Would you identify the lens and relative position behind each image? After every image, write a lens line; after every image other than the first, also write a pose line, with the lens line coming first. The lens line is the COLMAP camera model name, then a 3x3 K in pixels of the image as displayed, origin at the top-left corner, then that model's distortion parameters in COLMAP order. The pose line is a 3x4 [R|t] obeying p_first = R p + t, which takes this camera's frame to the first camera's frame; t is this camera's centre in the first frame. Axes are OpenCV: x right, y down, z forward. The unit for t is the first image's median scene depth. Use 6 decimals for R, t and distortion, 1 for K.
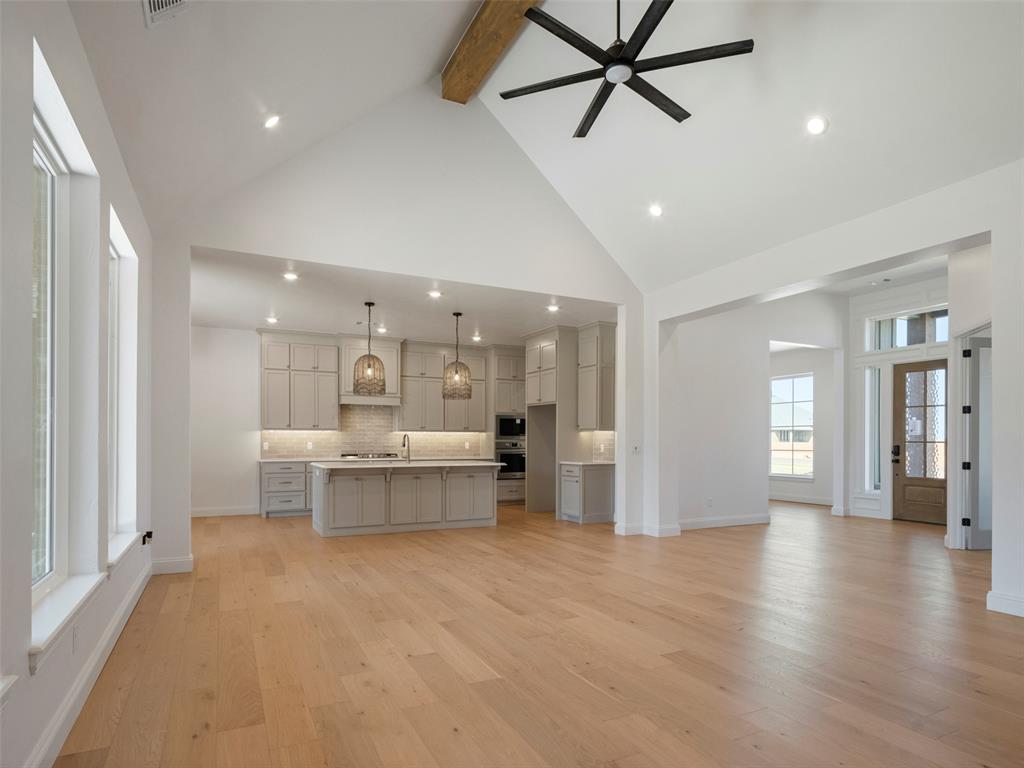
lens RADIAL K [[576.6, 0, 510.8], [0, 576.6, 449.7], [0, 0, 1]] dist [-0.005426, -0.000910]
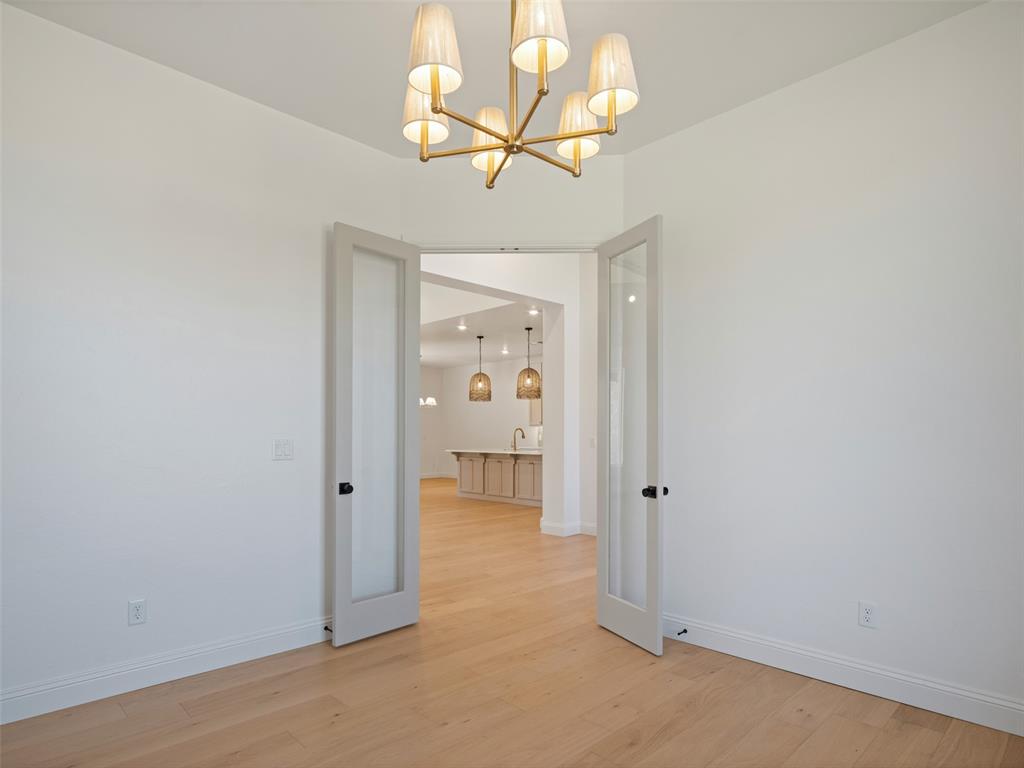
lens RADIAL K [[576.6, 0, 510.8], [0, 576.6, 449.7], [0, 0, 1]] dist [-0.005426, -0.000910]
pose [[0.296140, 0.023482, -0.954856, 1.051548], [-0.011708, 0.999712, 0.020954, -0.006191], [0.955073, 0.004974, 0.296330, 0.603855]]
